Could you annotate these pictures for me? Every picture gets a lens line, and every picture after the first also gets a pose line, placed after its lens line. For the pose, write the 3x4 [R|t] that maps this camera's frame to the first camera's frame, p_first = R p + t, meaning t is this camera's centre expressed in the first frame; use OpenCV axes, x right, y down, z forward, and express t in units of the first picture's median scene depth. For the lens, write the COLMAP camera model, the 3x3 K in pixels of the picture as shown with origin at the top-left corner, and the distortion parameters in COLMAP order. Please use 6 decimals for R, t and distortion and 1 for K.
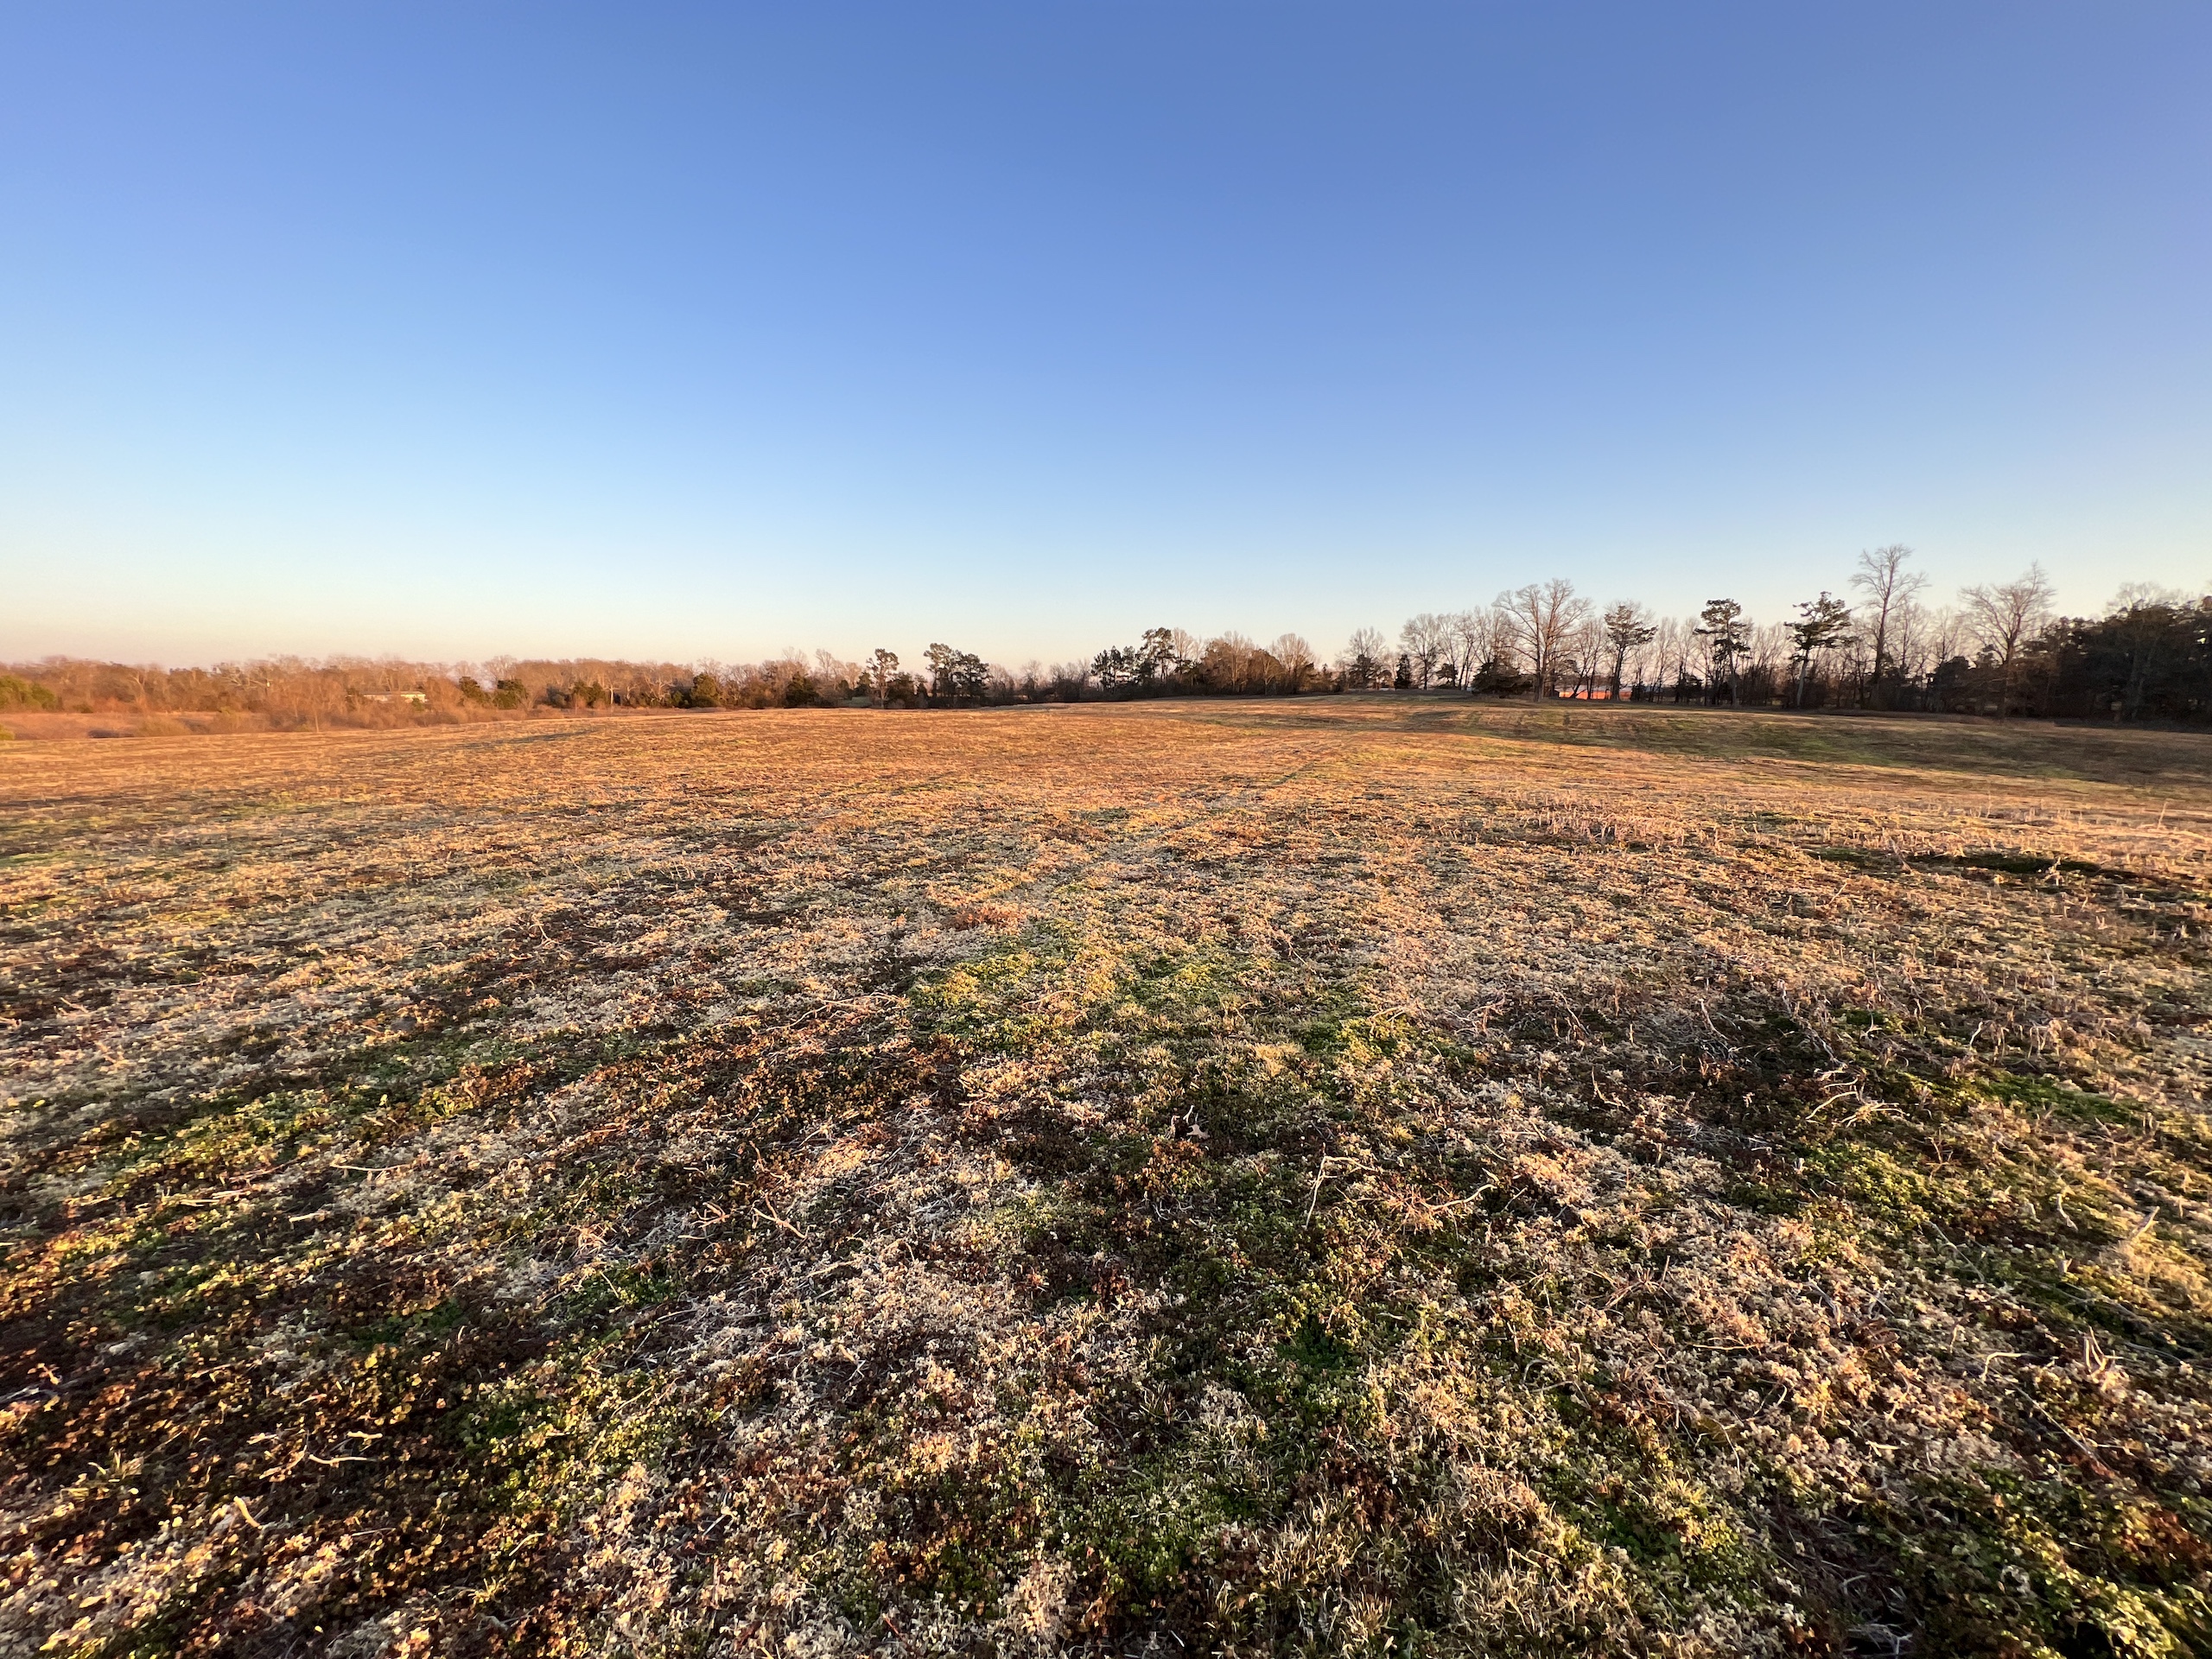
lens RADIAL K [[867.9, 0, 1108.0], [0, 867.9, 826.2], [0, 0, 1]] dist [-0.002012, -0.000030]
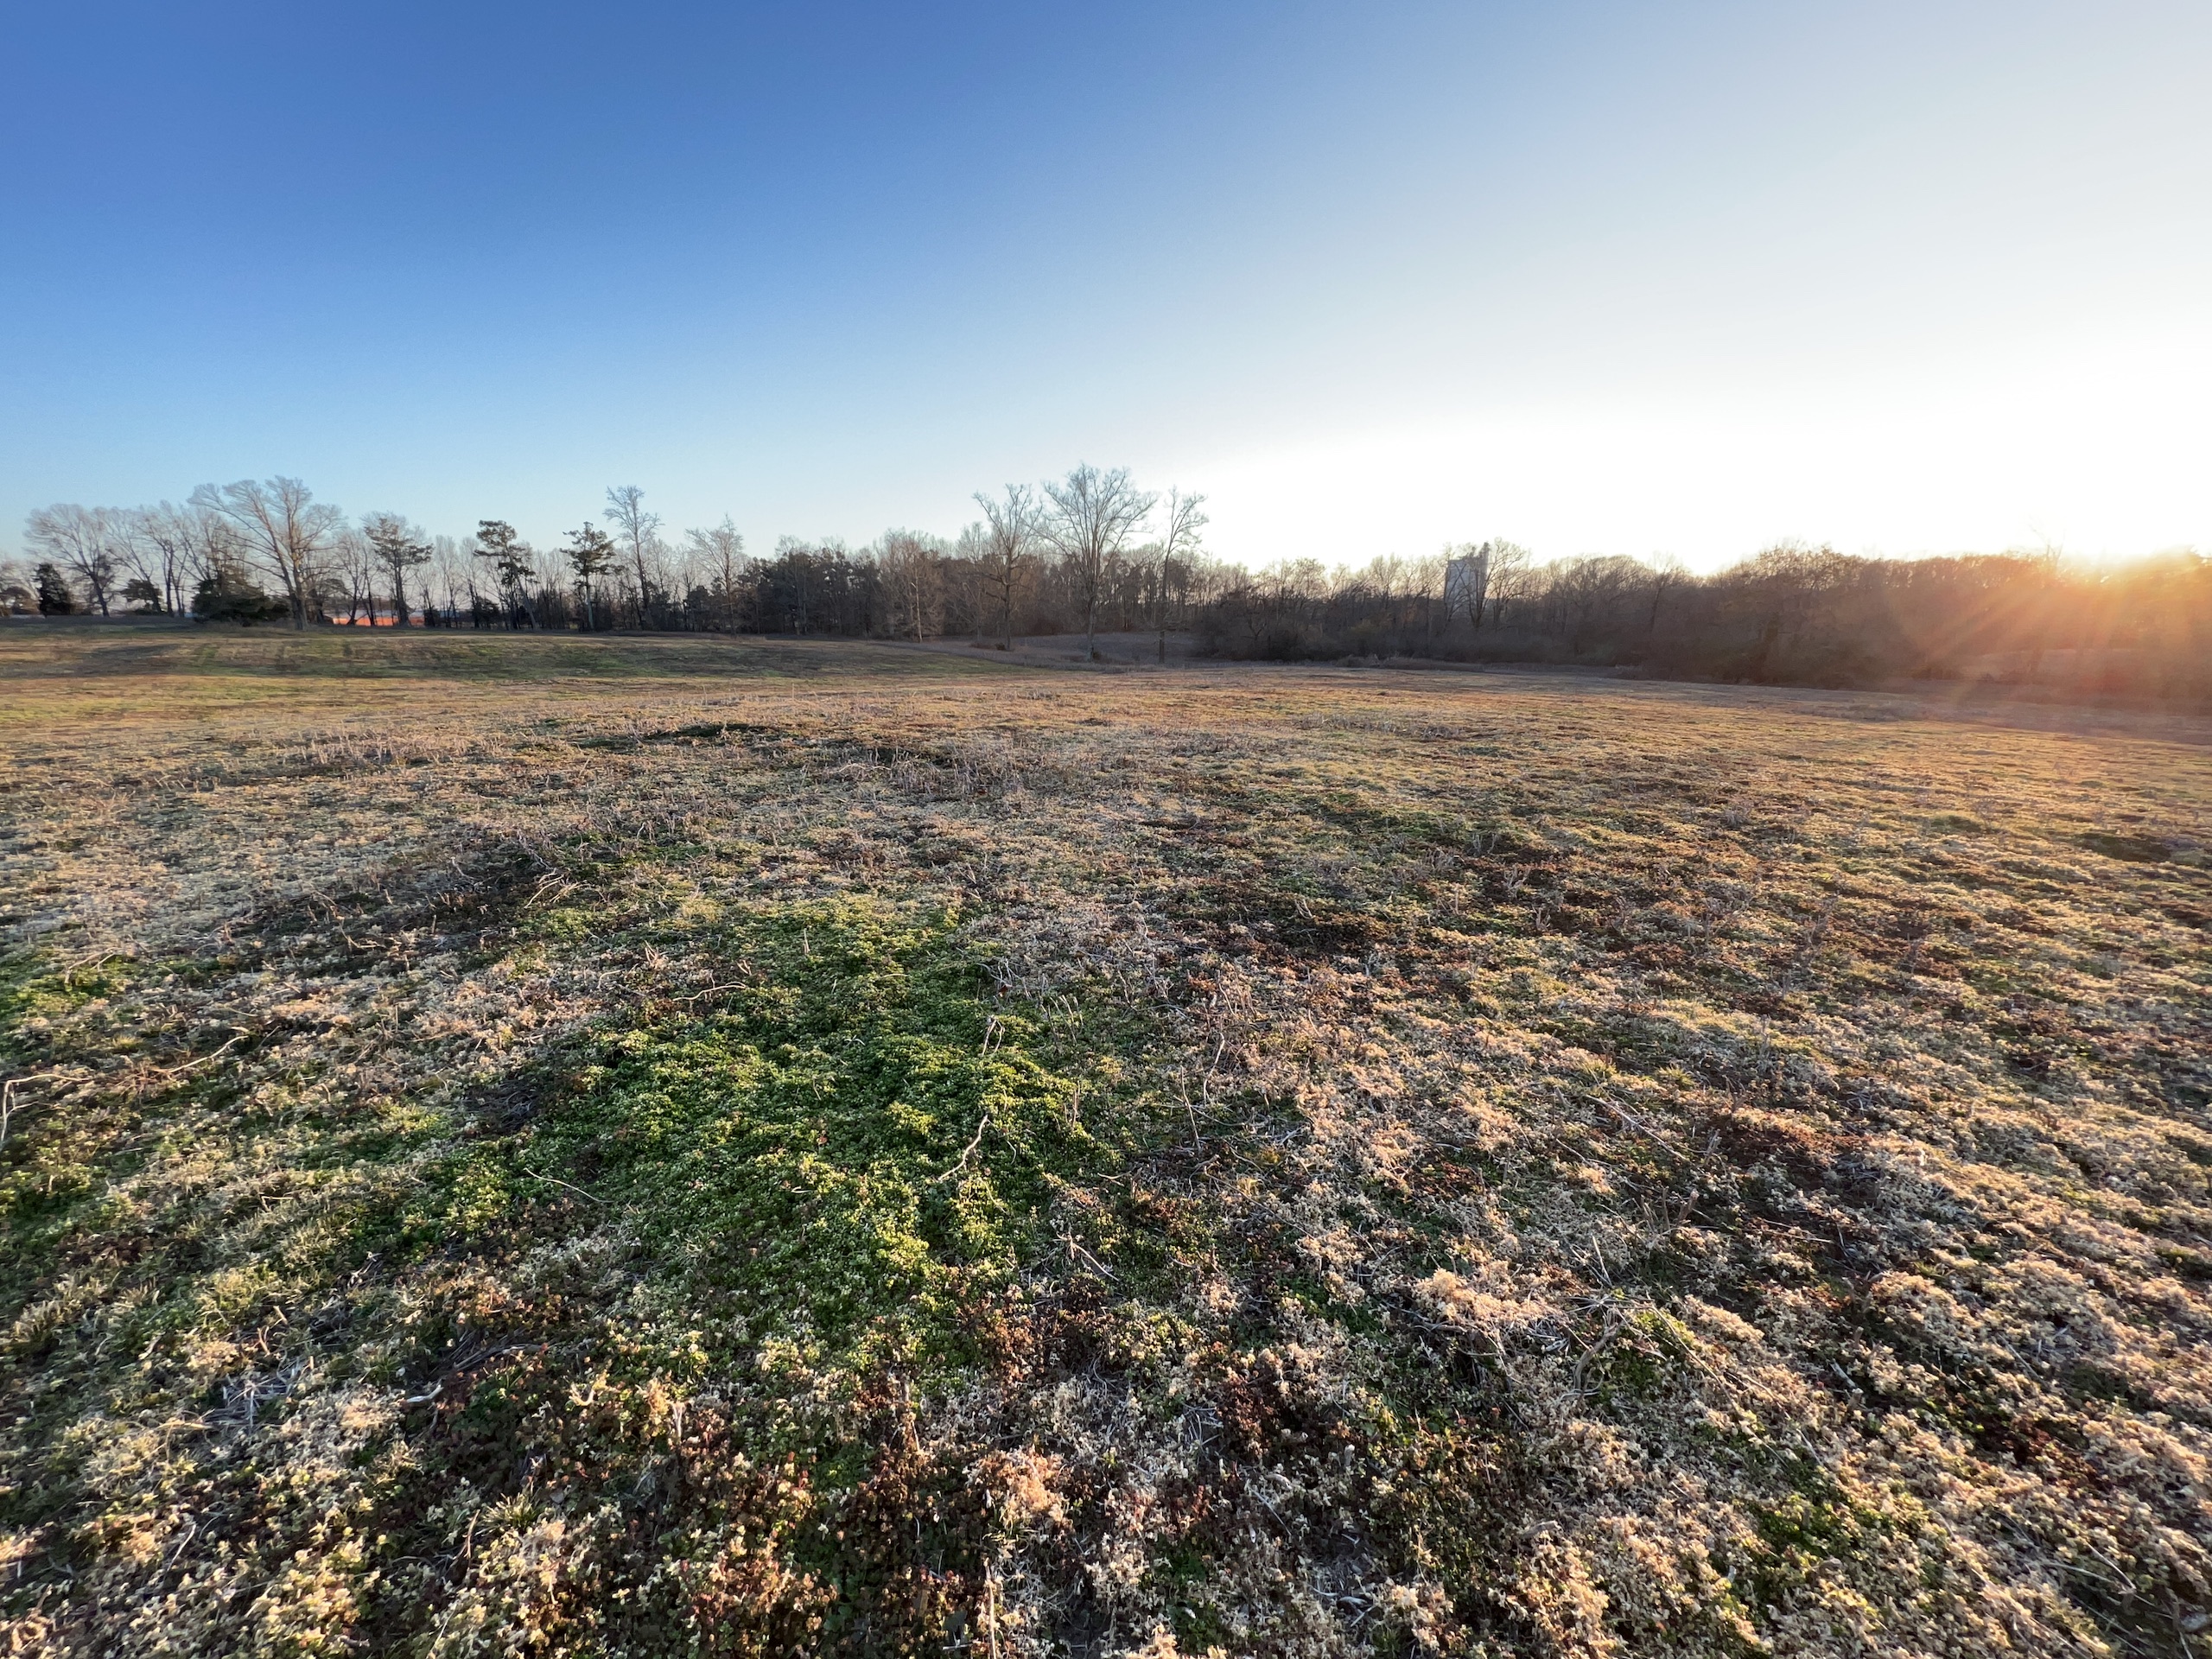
lens RADIAL K [[867.9, 0, 1098.0], [0, 867.9, 834.4], [0, 0, 1]] dist [-0.002012, -0.000030]
pose [[0.377994, -0.233195, 0.895958, -0.026569], [0.149583, 0.970426, 0.189470, 0.035725], [-0.913644, 0.062402, 0.401697, -0.154122]]
